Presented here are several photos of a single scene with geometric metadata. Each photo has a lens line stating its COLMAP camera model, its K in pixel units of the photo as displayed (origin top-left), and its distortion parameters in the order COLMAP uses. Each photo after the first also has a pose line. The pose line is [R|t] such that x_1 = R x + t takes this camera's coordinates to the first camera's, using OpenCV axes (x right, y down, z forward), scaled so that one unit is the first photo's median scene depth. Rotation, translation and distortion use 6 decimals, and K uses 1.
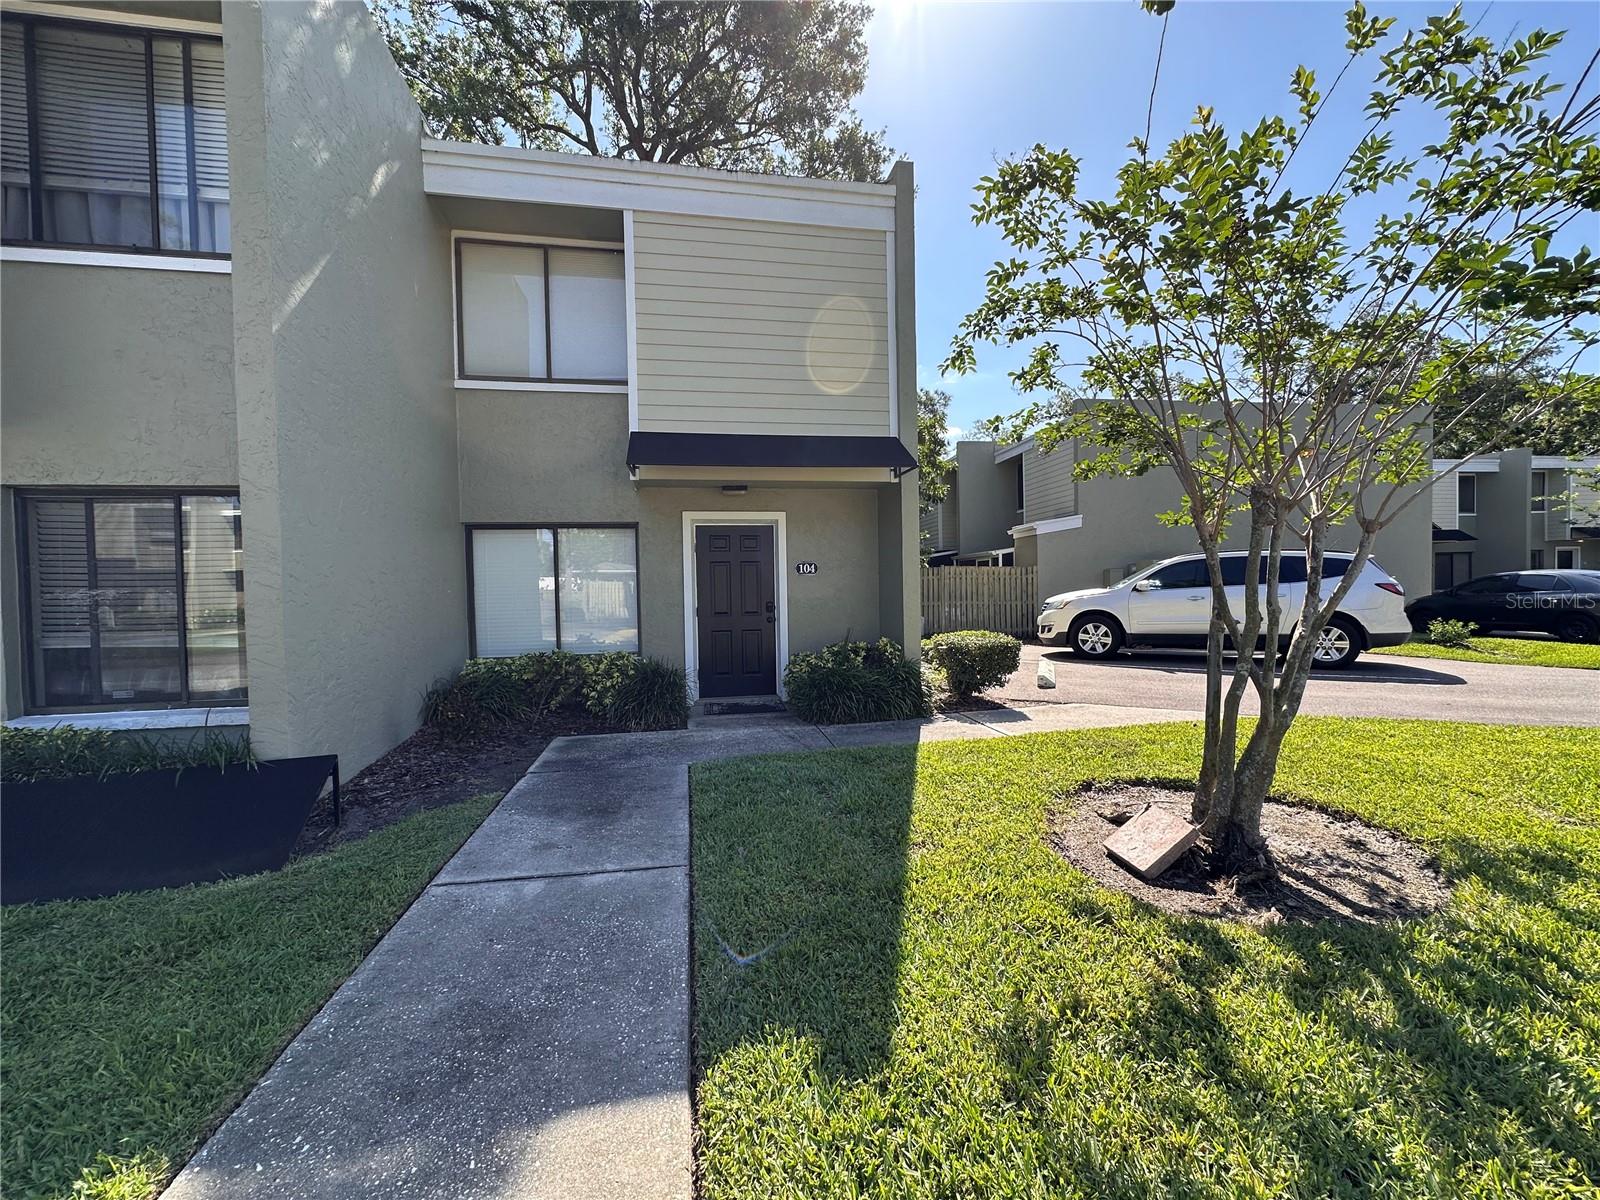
lens RADIAL K [[639.6, 0, 799.8], [0, 639.6, 602.3], [0, 0, 1]] dist [-0.004967, 0.001409]
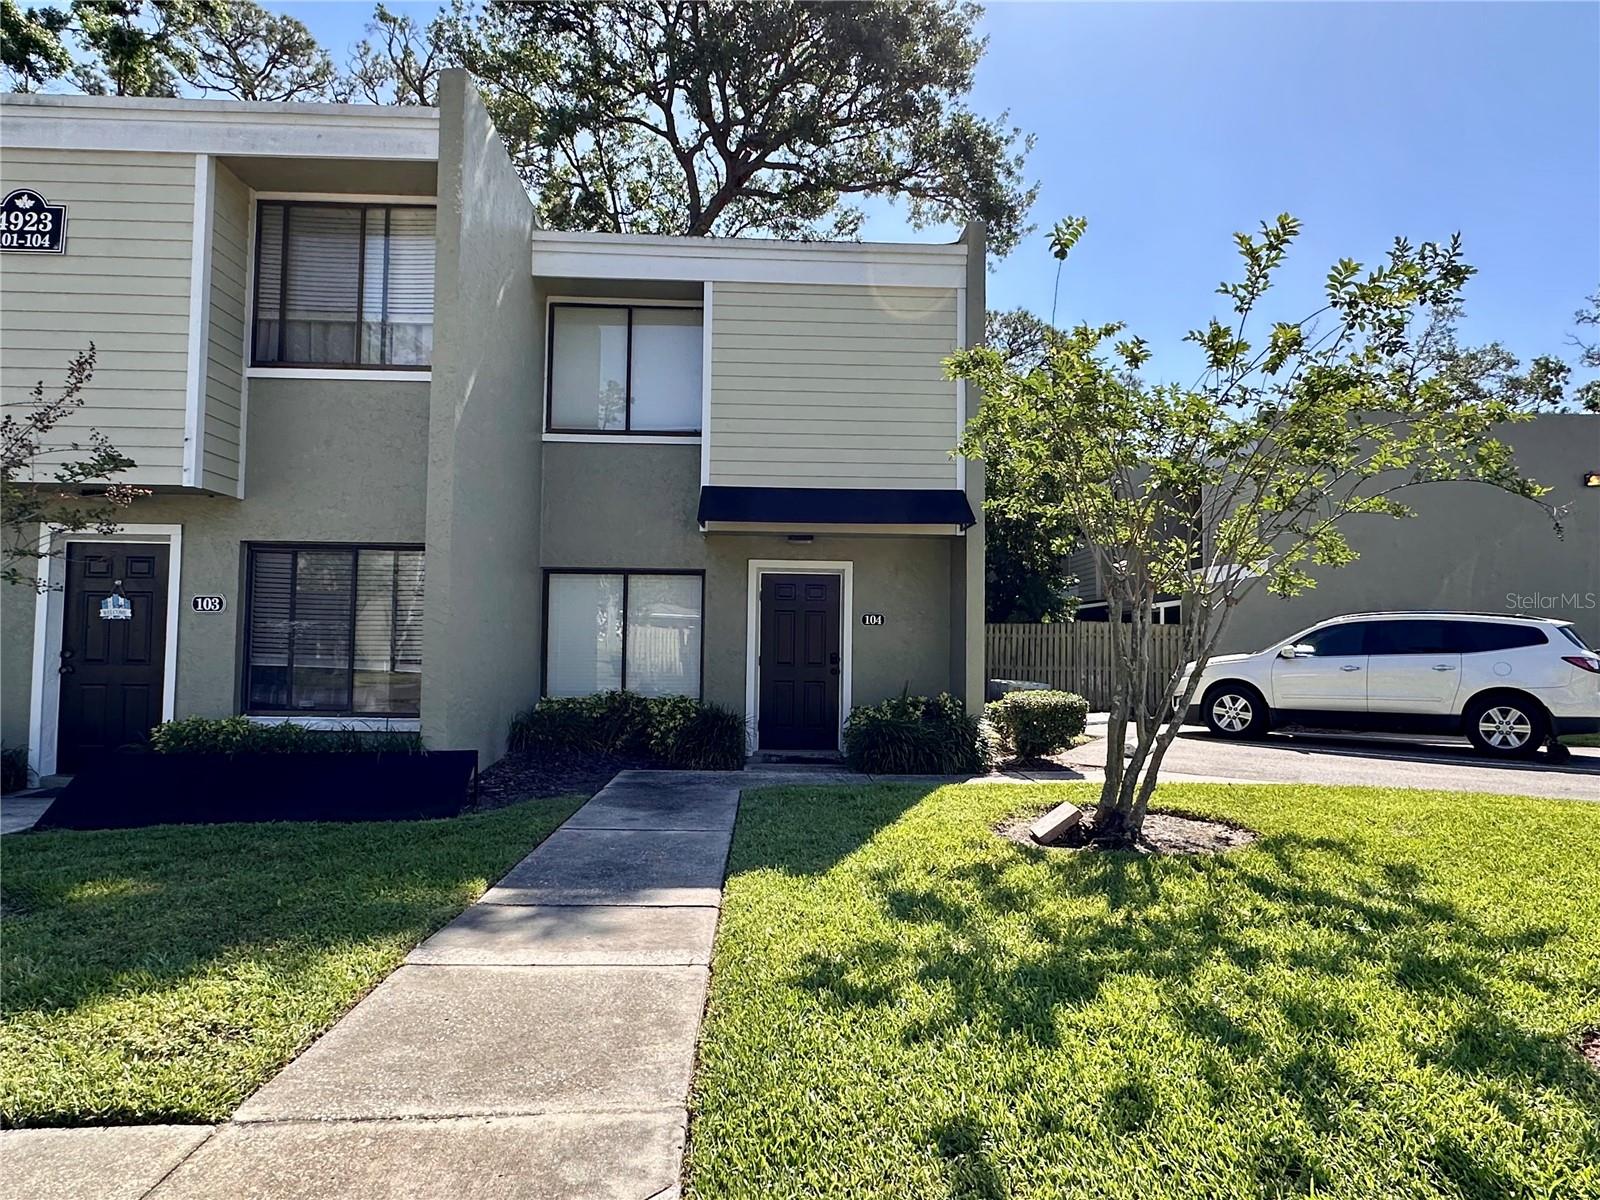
lens RADIAL K [[929.3, 0, 800.0], [0, 929.3, 600.0], [0, 0, 1]] dist [-0.003795, -0.000997]
pose [[0.989697, 0.025817, -0.140831, 0.105723], [-0.035642, 0.997069, -0.067693, 0.017446], [0.138670, 0.072015, 0.987717, -0.437180]]
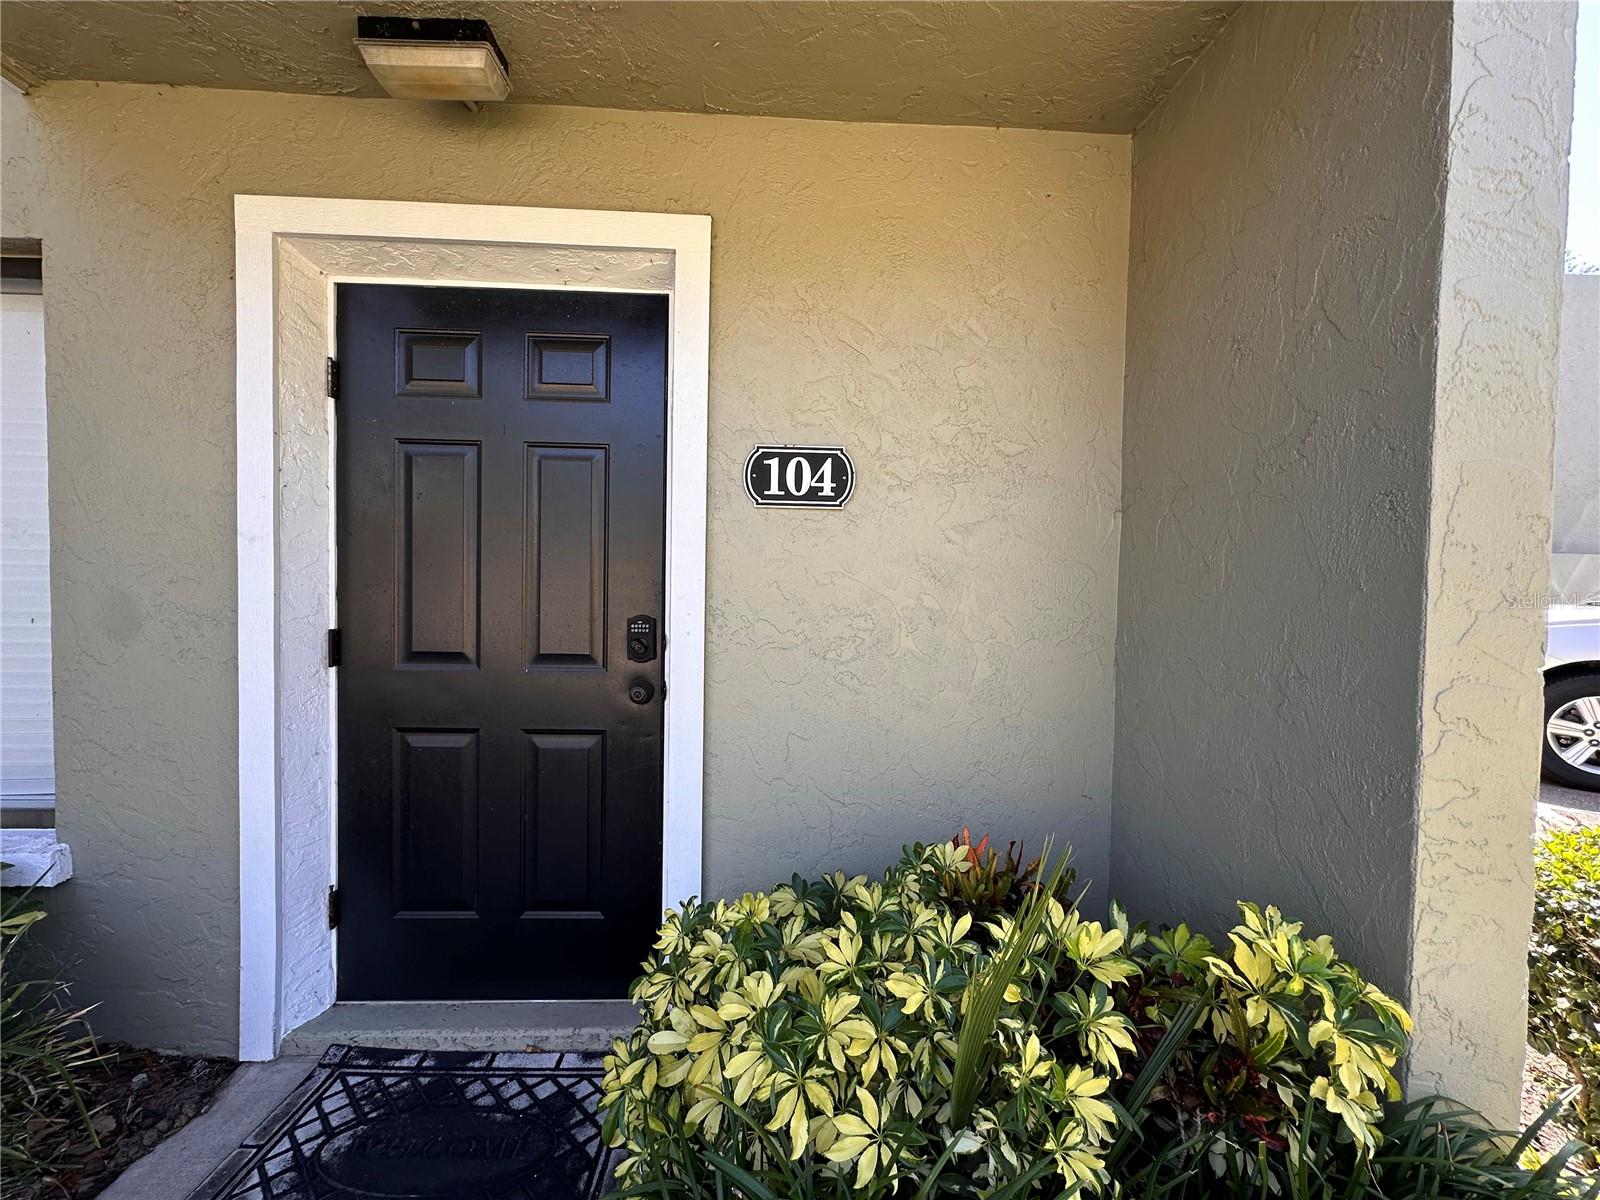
lens RADIAL K [[639.6, 0, 799.8], [0, 639.6, 602.3], [0, 0, 1]] dist [-0.004967, 0.001409]
pose [[0.990616, 0.039163, -0.130945, 0.045630], [-0.038957, 0.999232, 0.004138, -0.009838], [0.131006, 0.001002, 0.991381, 0.828159]]
